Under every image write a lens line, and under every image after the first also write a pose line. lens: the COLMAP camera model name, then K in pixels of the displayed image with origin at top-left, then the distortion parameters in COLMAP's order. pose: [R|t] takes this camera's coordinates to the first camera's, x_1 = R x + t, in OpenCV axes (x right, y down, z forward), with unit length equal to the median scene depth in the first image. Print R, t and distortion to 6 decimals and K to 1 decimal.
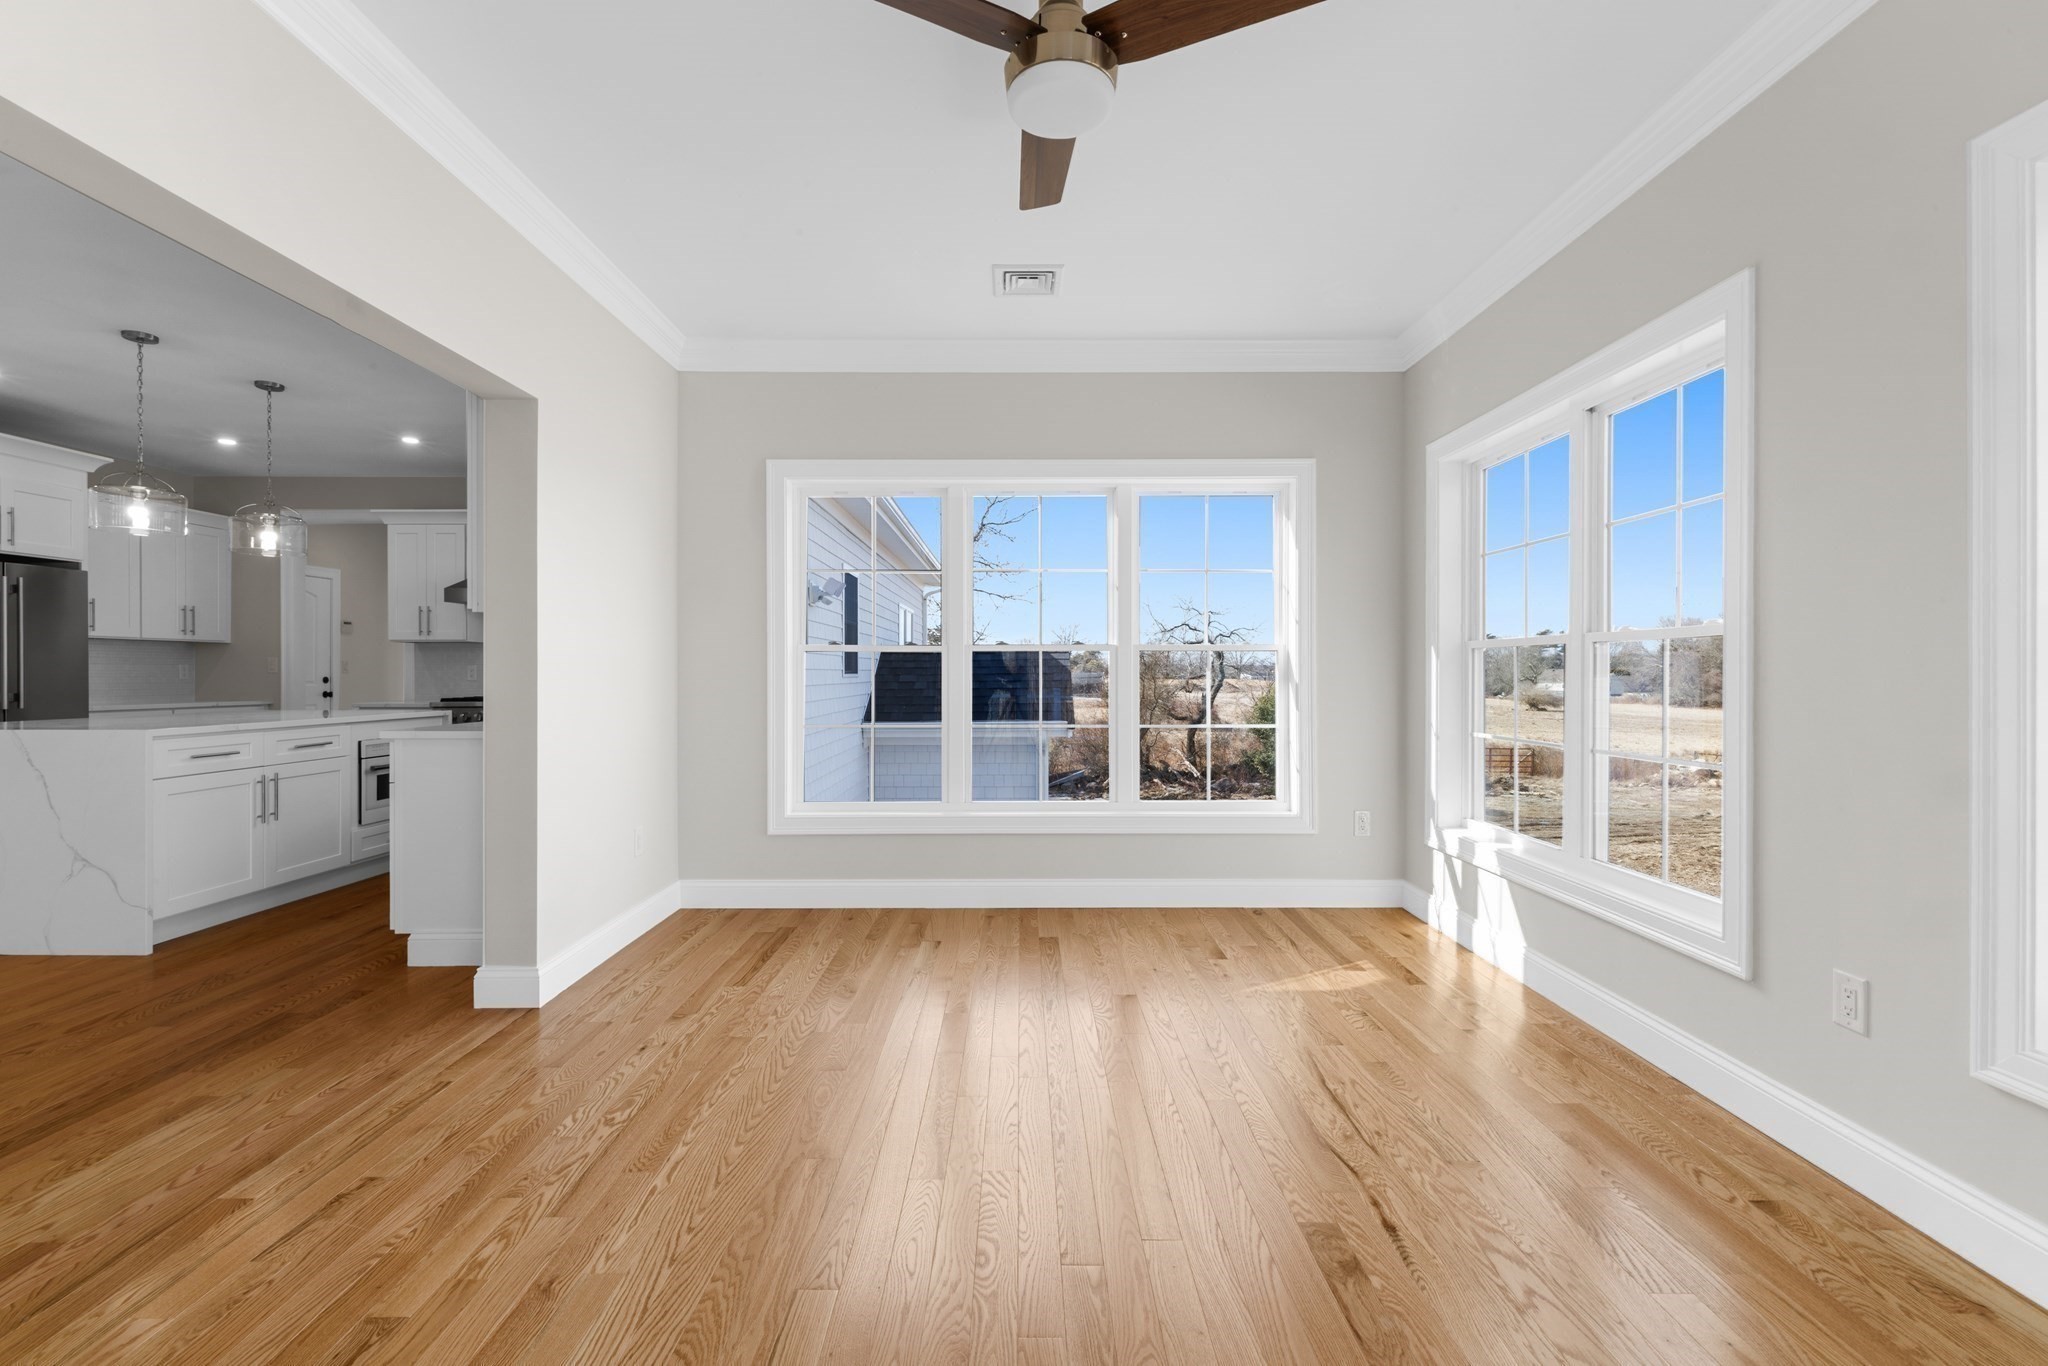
lens RADIAL K [[891.6, 0, 1021.2], [0, 891.6, 681.3], [0, 0, 1]] dist [0.001166, -0.000051]
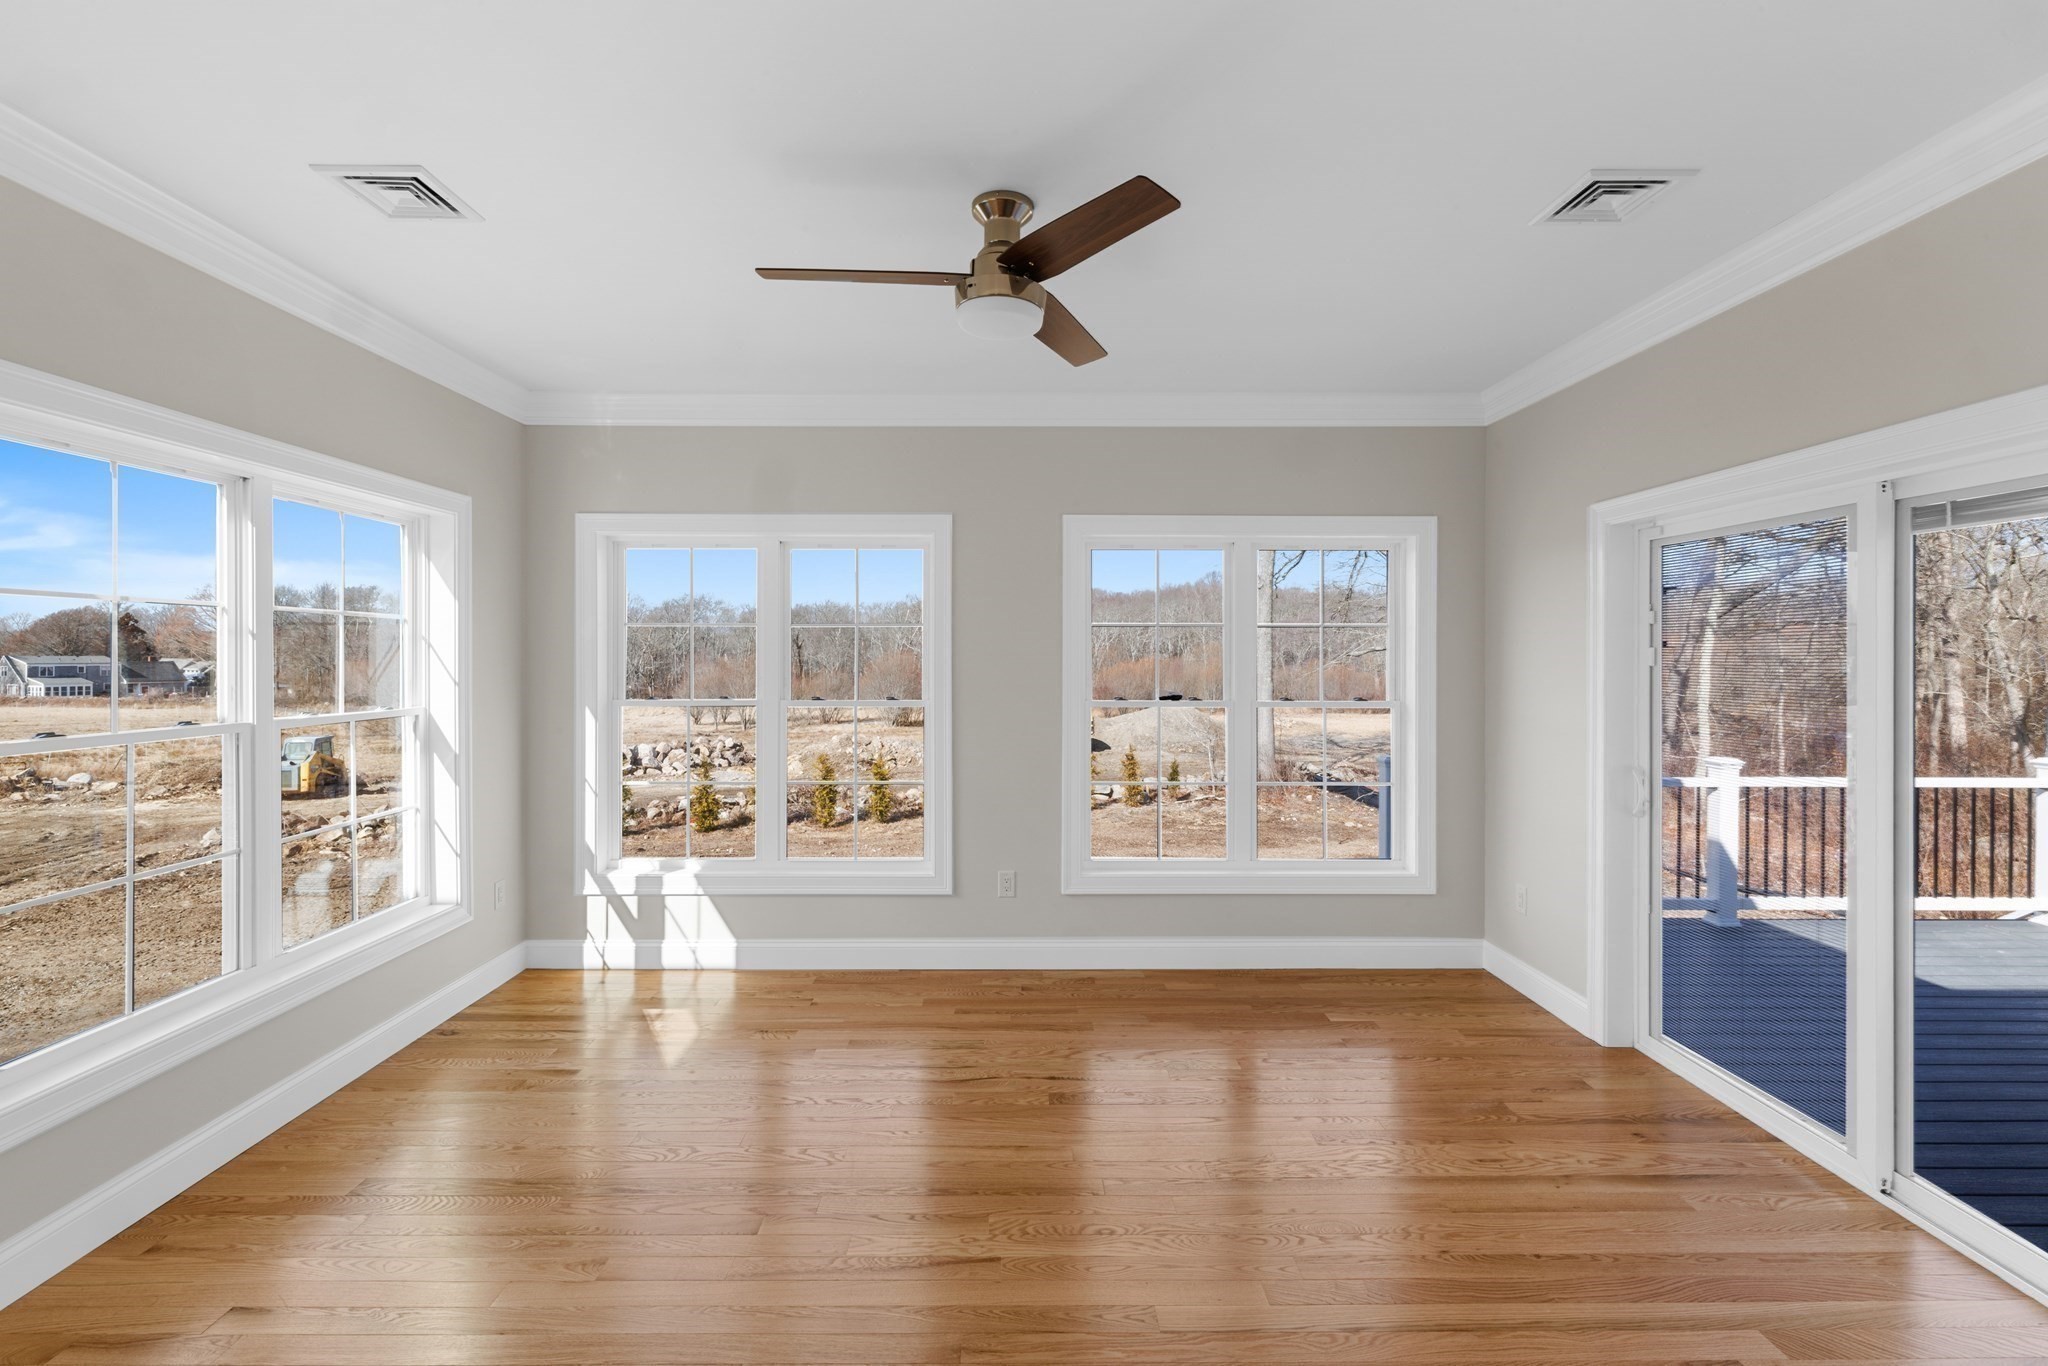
lens RADIAL K [[891.6, 0, 1023.9], [0, 891.6, 668.6], [0, 0, 1]] dist [0.001166, -0.000051]
pose [[-0.010761, -0.021845, 0.999703, -0.646212], [0.005994, 0.999742, 0.021910, -0.109559], [-0.999924, 0.006228, -0.010627, 0.531473]]
